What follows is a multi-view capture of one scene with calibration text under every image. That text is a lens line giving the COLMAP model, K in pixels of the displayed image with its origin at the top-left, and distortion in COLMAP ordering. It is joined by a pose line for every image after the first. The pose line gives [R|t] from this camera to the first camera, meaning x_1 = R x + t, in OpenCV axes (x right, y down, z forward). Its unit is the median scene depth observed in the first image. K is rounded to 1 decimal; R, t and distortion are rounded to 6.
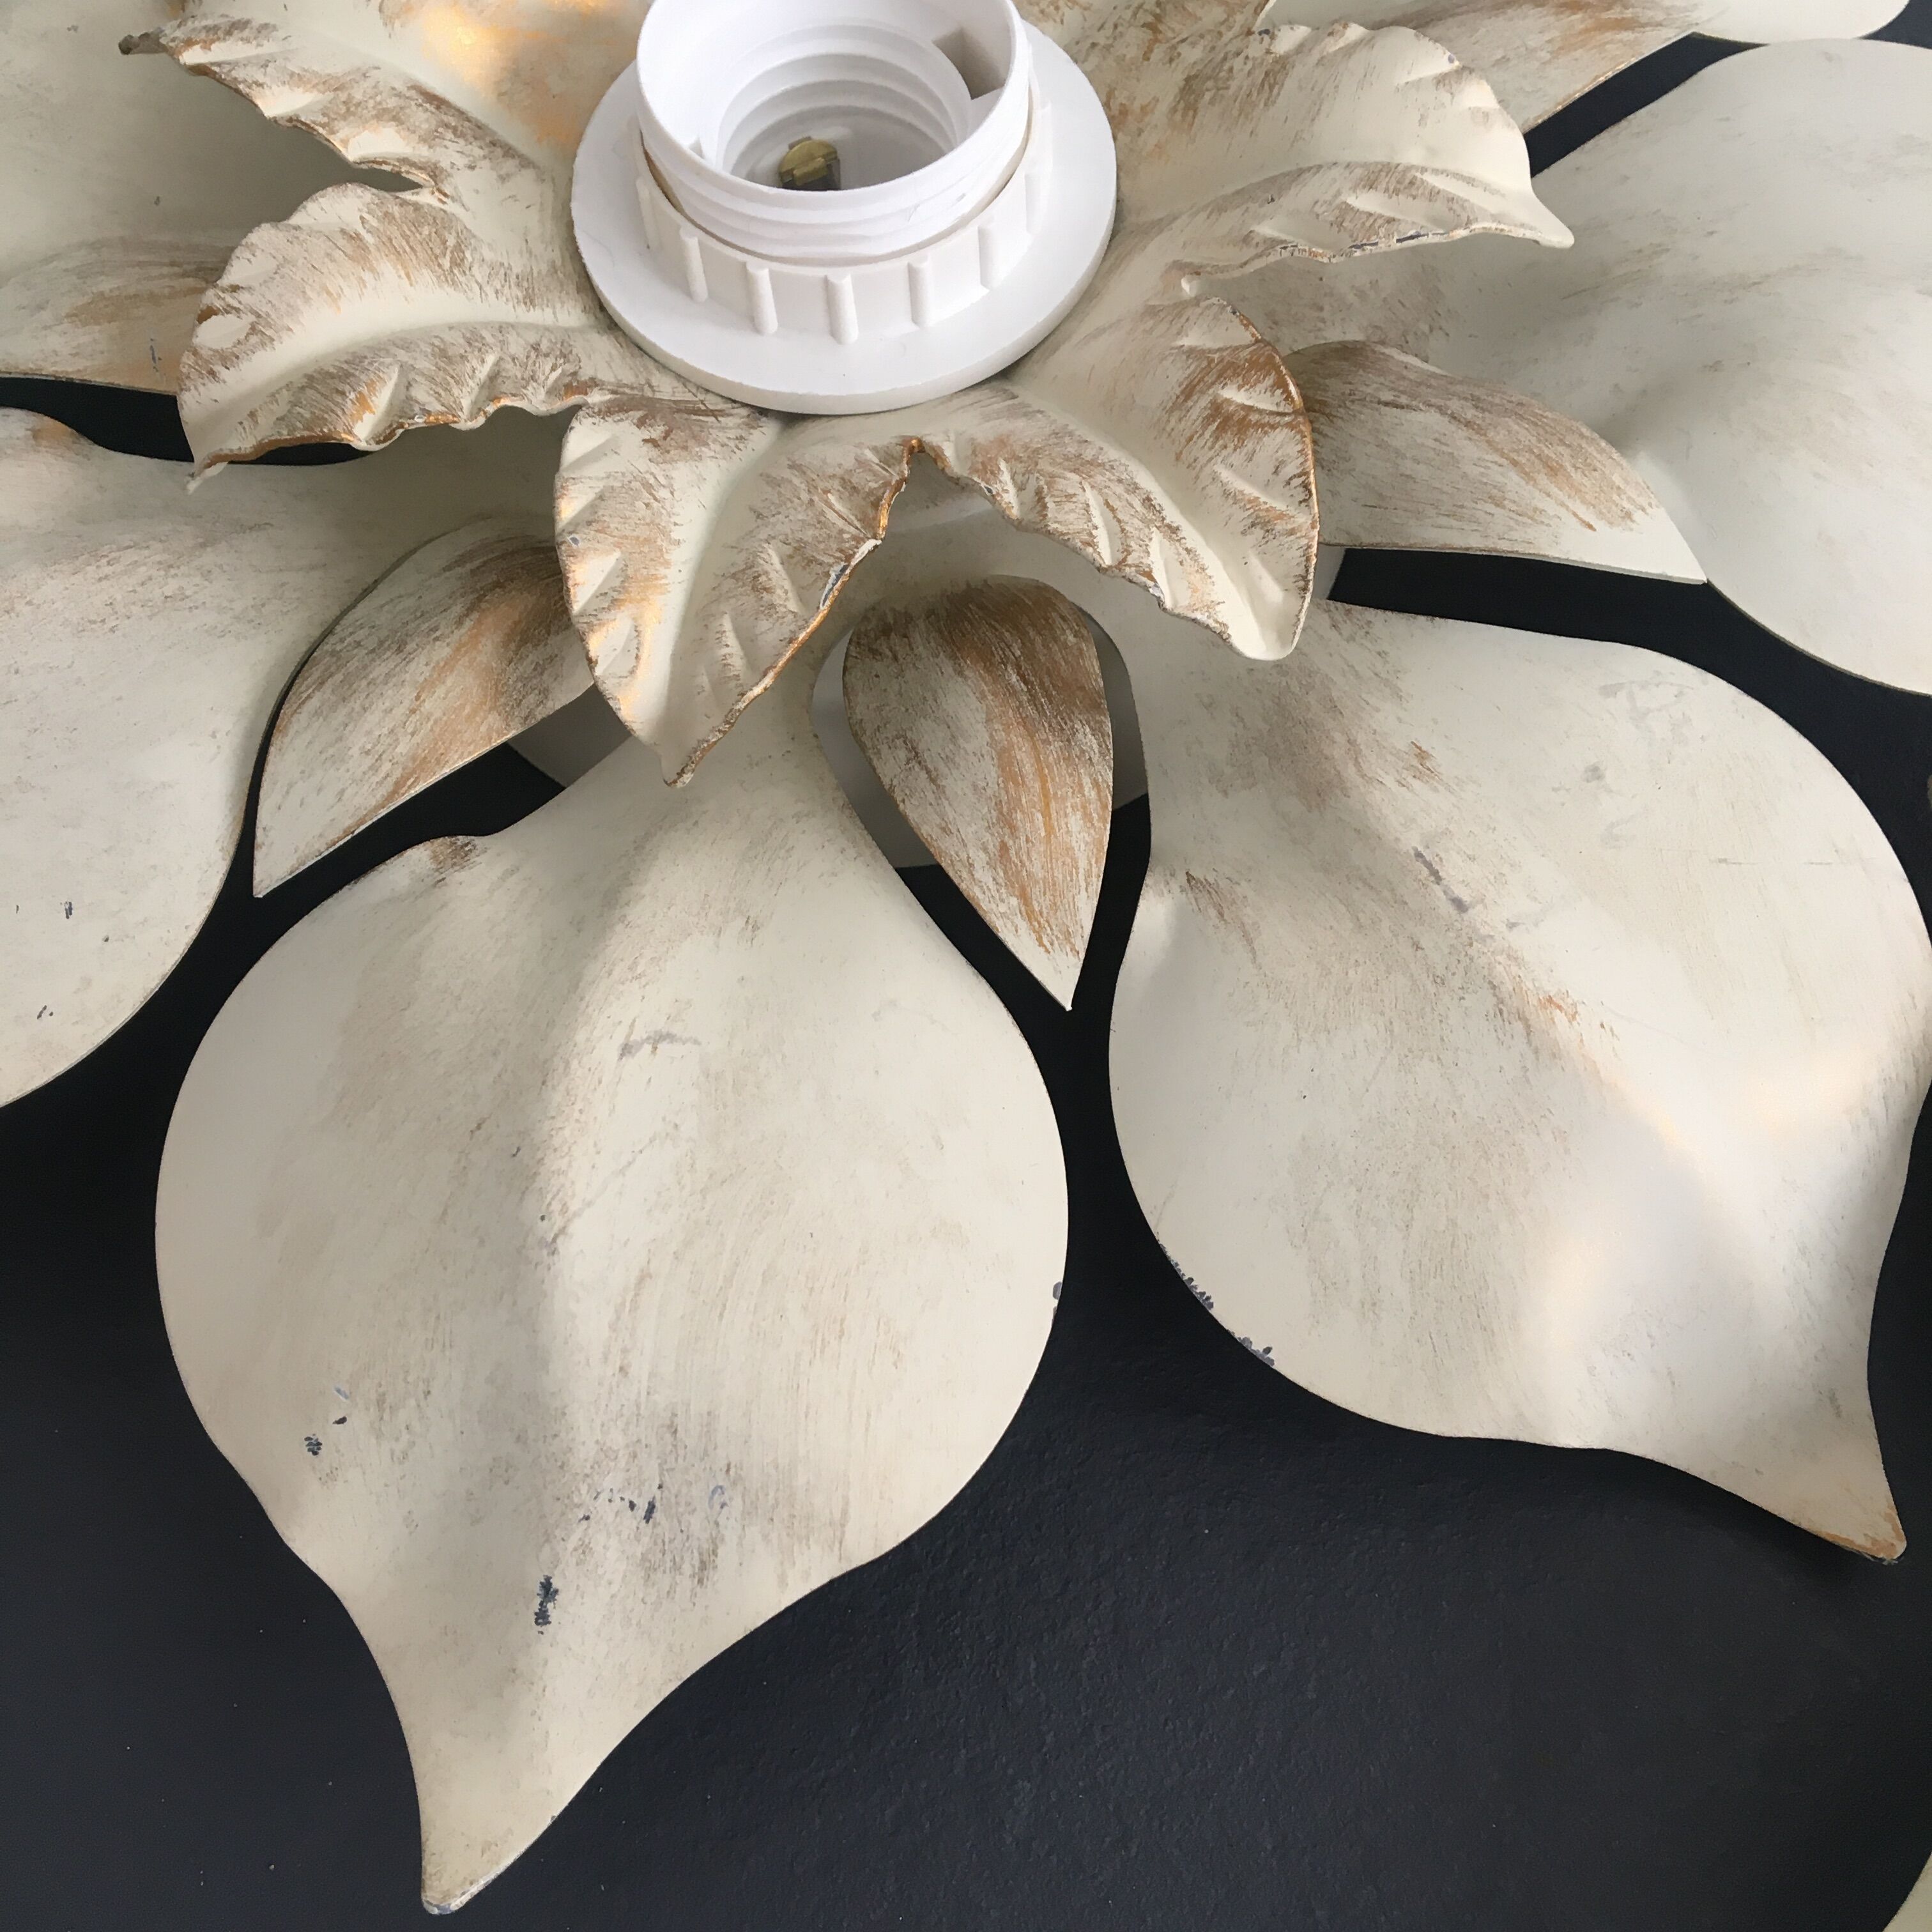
lens RADIAL K [[2393.3, 0, 957.1], [0, 2393.3, 969.9], [0, 0, 1]] dist [0.019429, 0.000000]
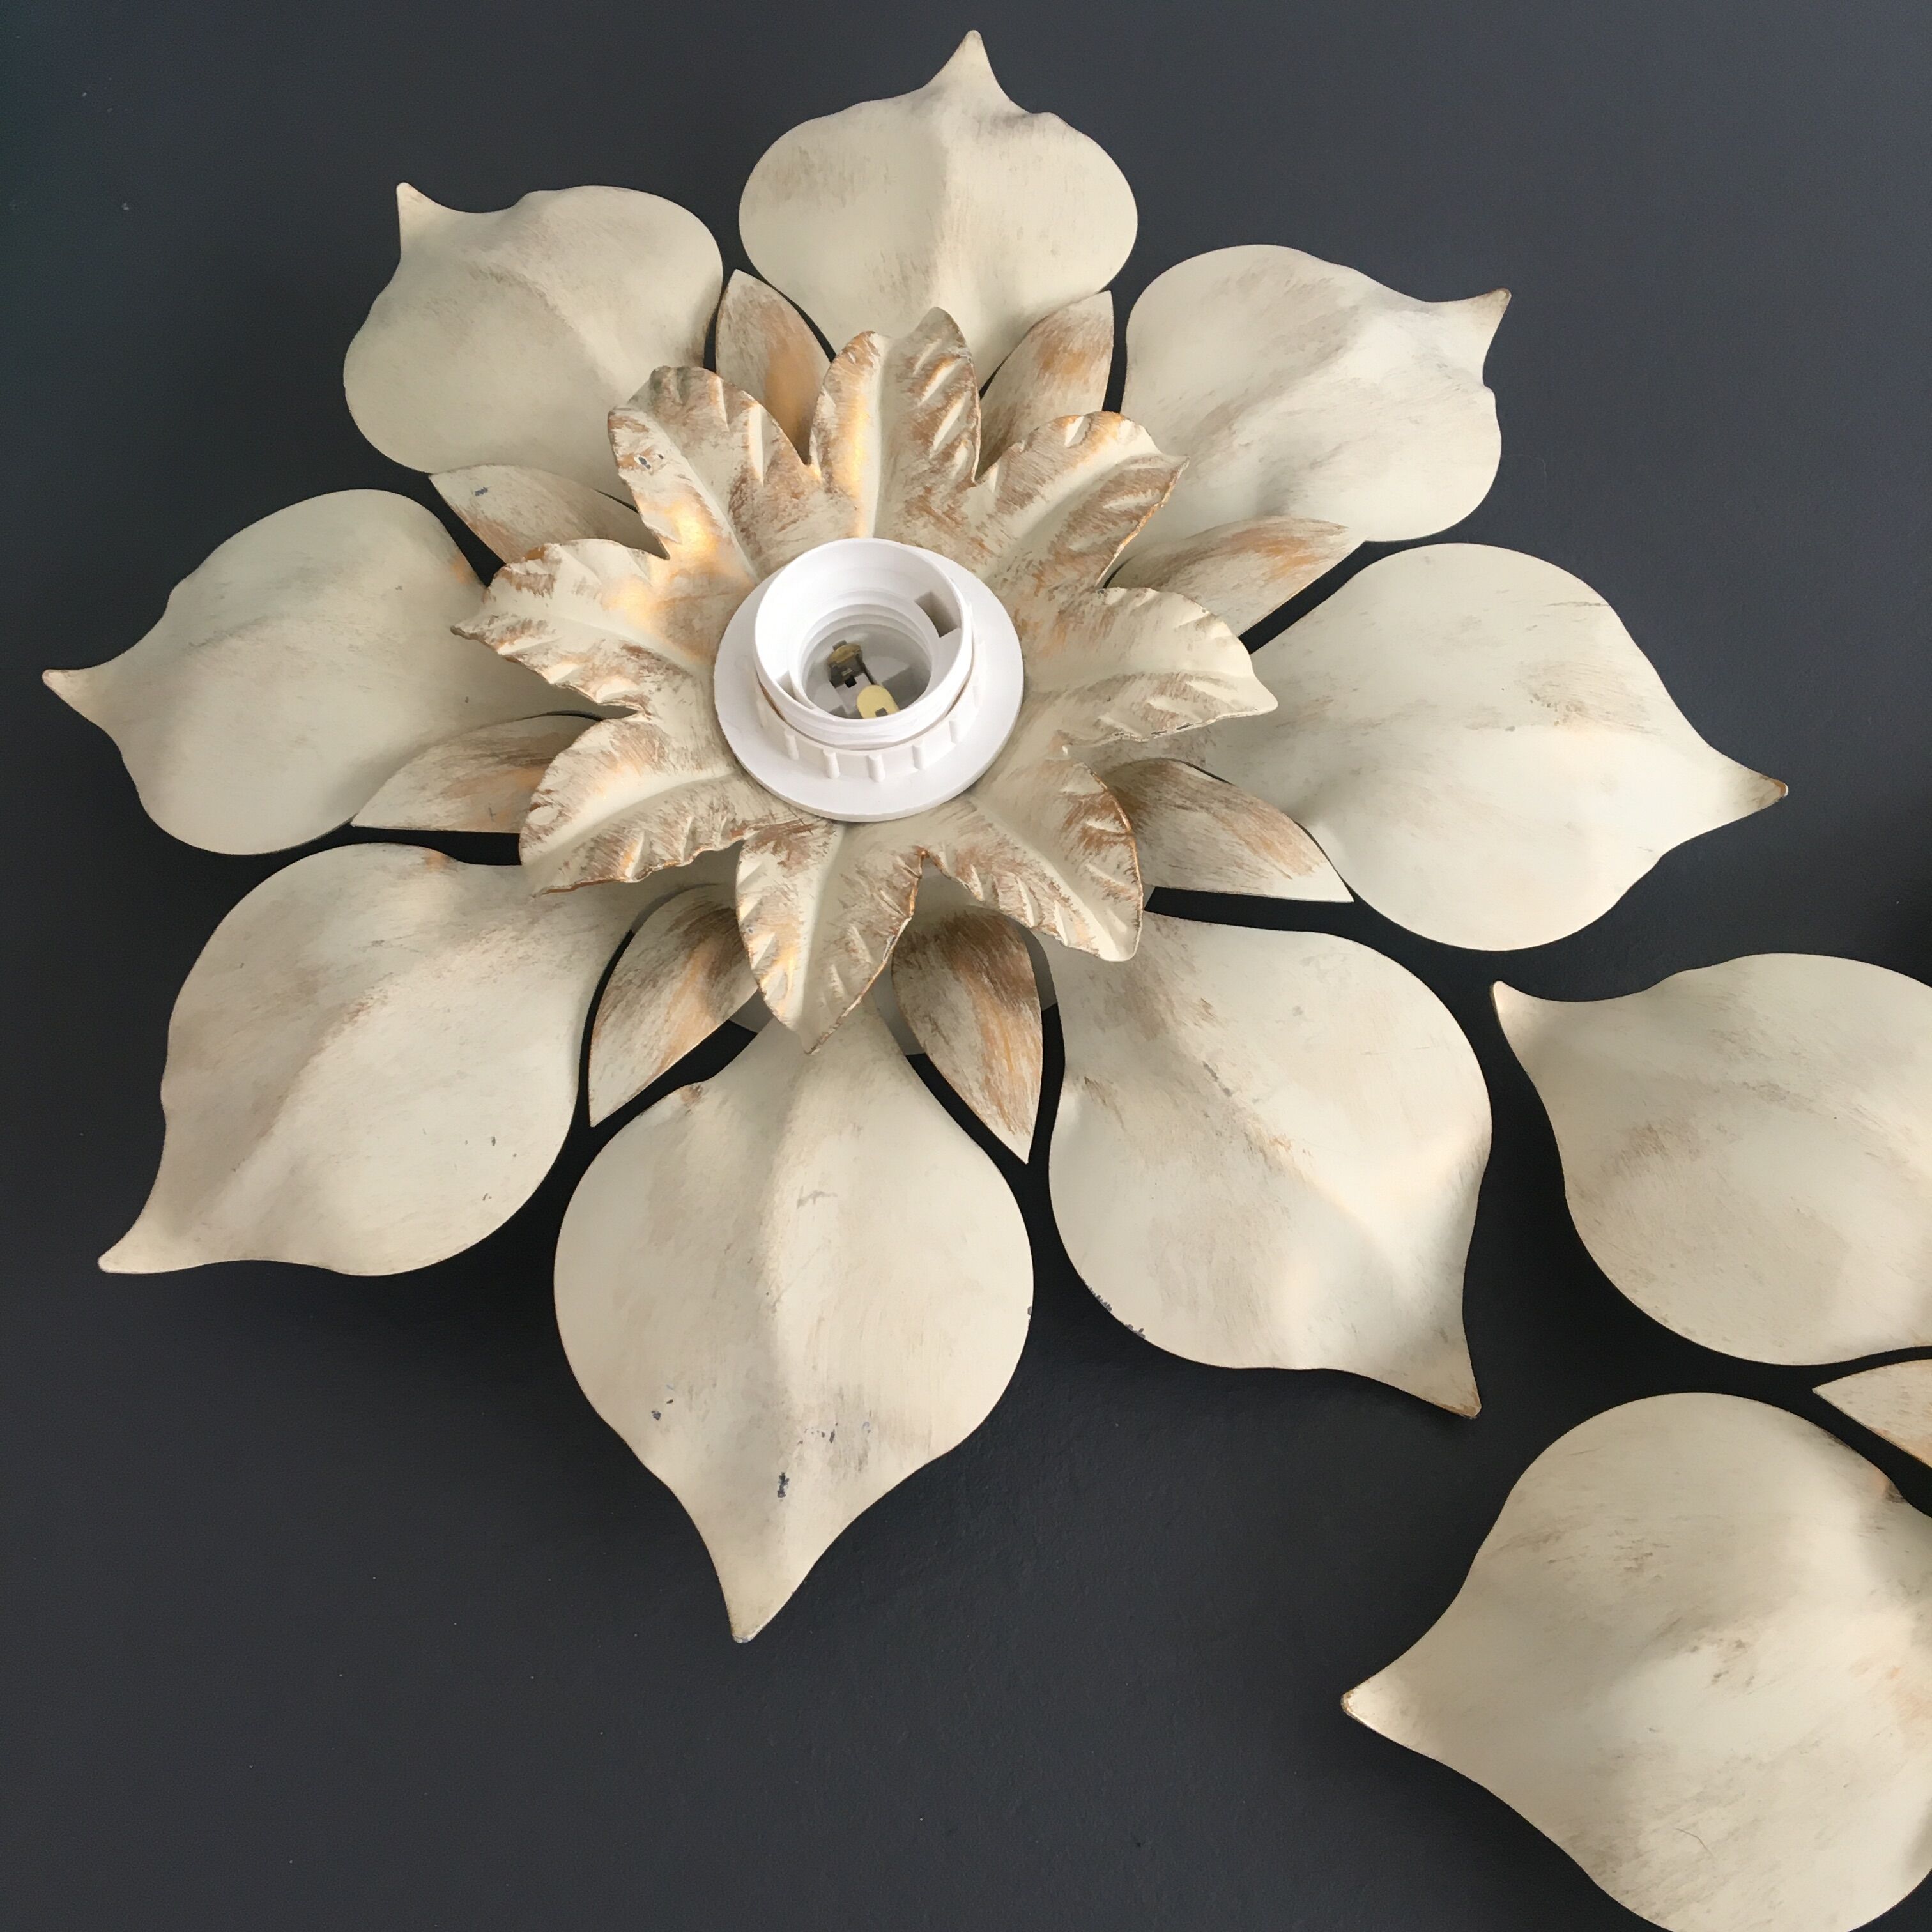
lens RADIAL K [[2393.3, 0, 963.7], [0, 2393.3, 959.3], [0, 0, 1]] dist [0.019429, 0.000000]
pose [[0.997688, -0.064641, 0.021001, -0.031586], [0.063632, 0.996931, 0.045599, -0.224487], [-0.023884, -0.044157, 0.998739, -0.861028]]
